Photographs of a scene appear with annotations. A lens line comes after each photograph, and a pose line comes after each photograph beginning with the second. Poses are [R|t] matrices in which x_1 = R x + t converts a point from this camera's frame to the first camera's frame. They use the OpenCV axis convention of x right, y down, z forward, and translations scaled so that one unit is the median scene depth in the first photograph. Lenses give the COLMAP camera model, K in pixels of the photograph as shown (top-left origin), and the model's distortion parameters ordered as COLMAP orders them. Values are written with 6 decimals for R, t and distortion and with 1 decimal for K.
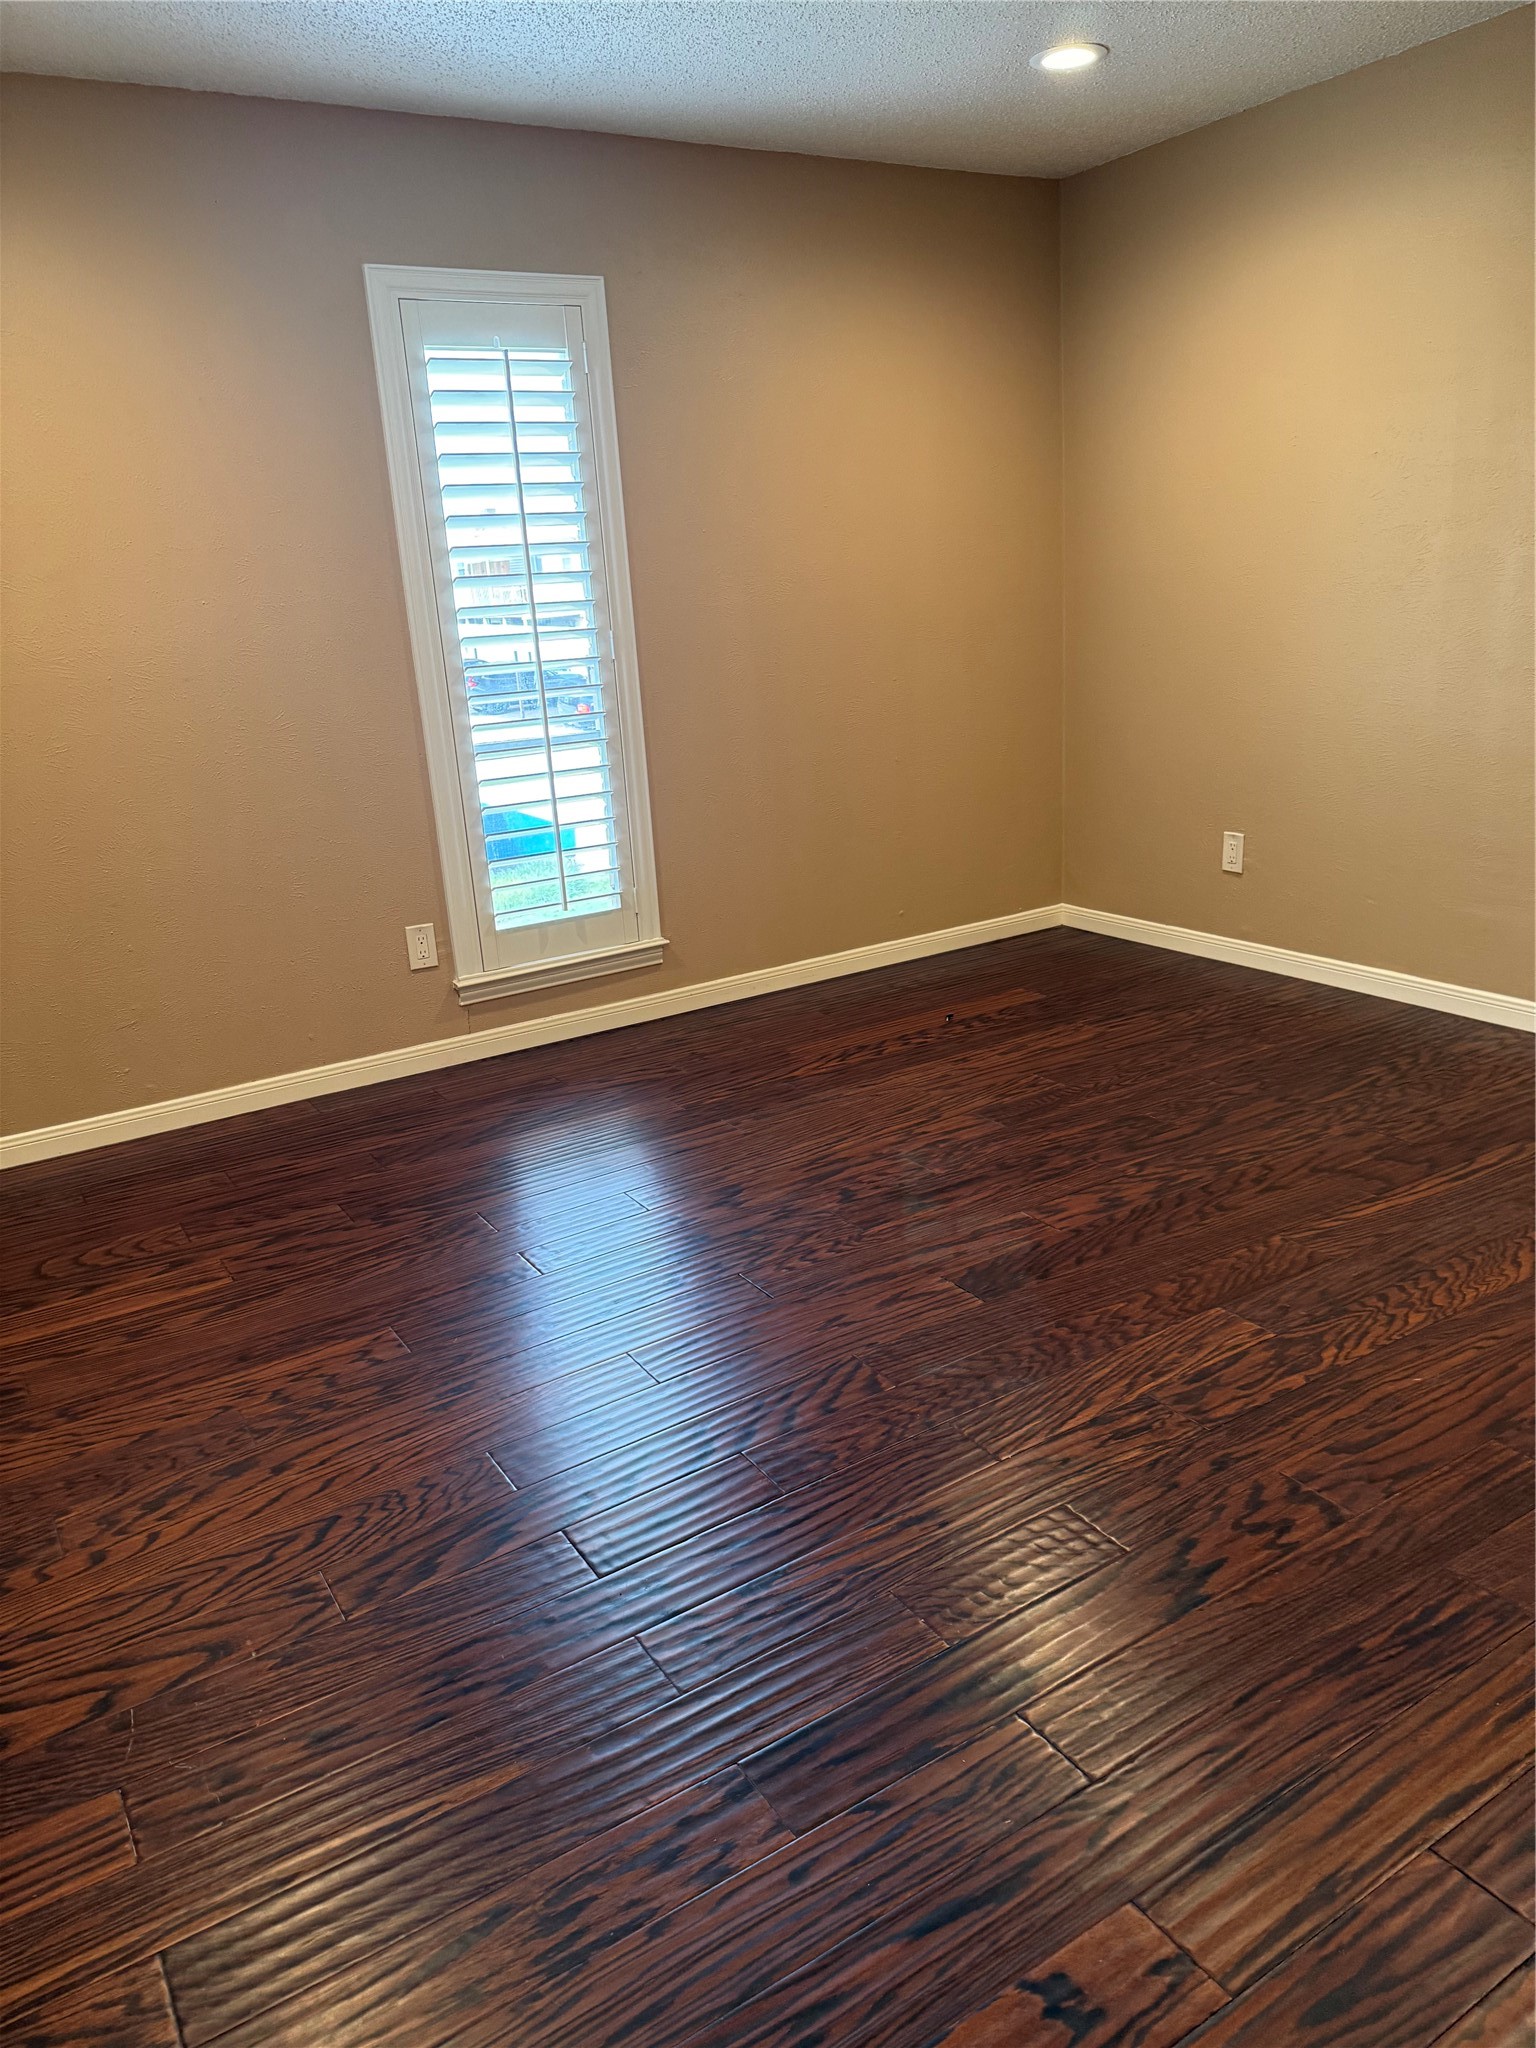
lens RADIAL K [[1413.9, 0, 754.9], [0, 1413.9, 1042.9], [0, 0, 1]] dist [0.161418, -0.238925]
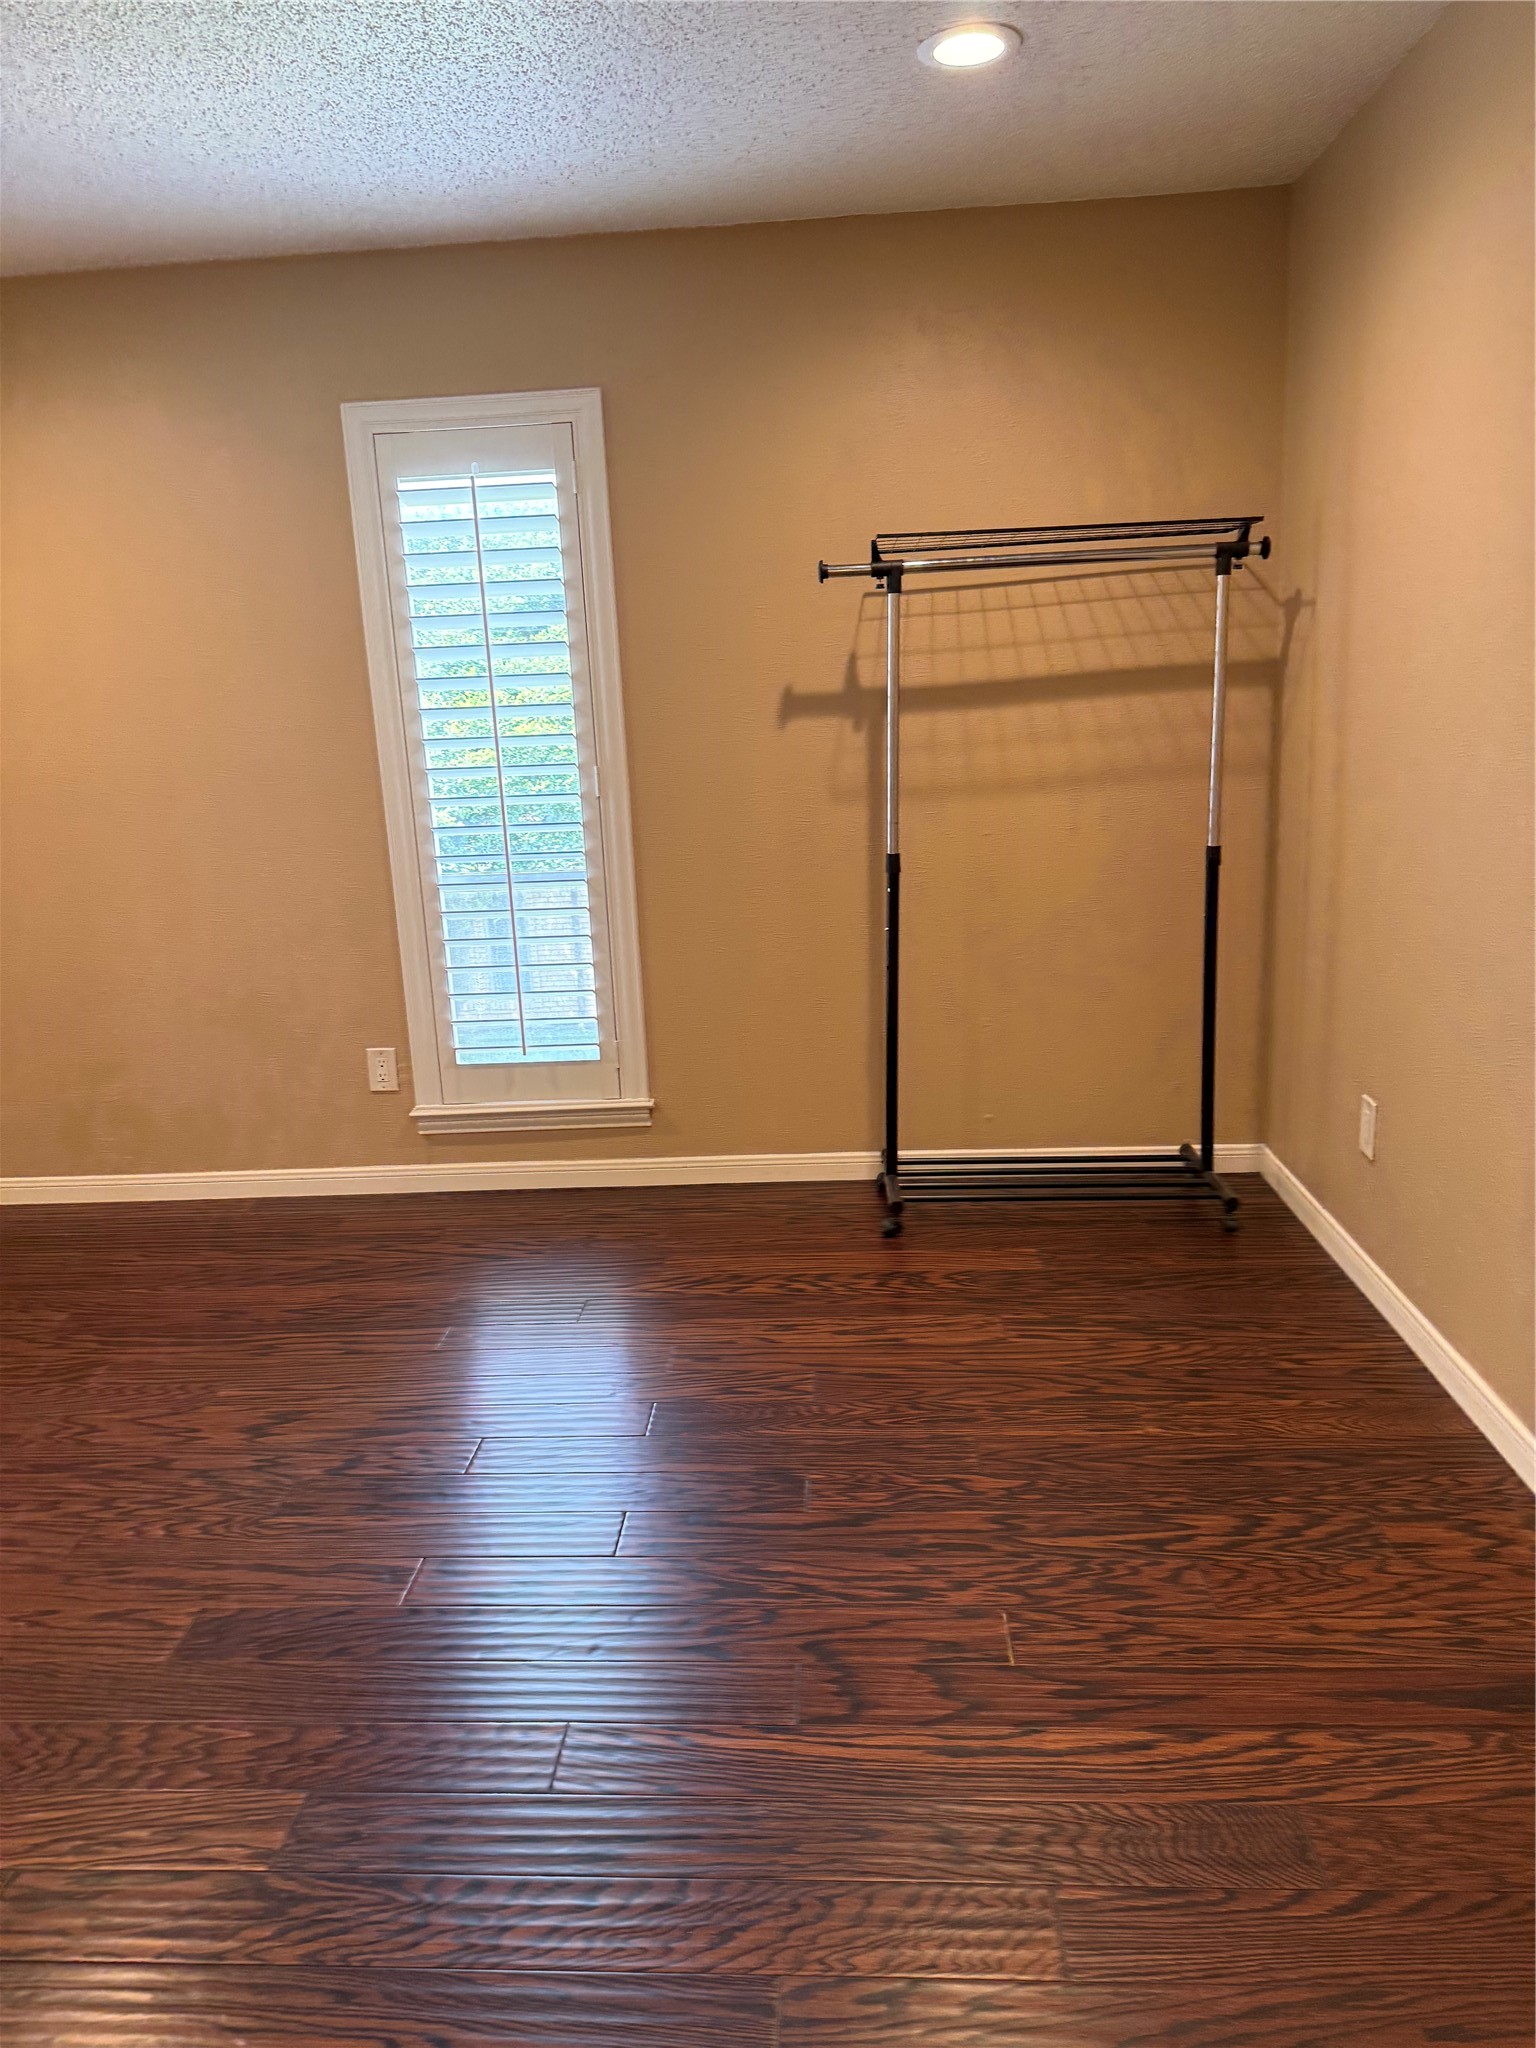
lens RADIAL K [[1431.3, 0, 748.6], [0, 1431.3, 1052.4], [0, 0, 1]] dist [0.090881, -0.092451]
pose [[0.813163, 0.156878, -0.560495, 0.617469], [-0.178263, 0.983840, 0.016746, -0.164413], [0.554065, 0.086298, 0.827988, 0.366902]]
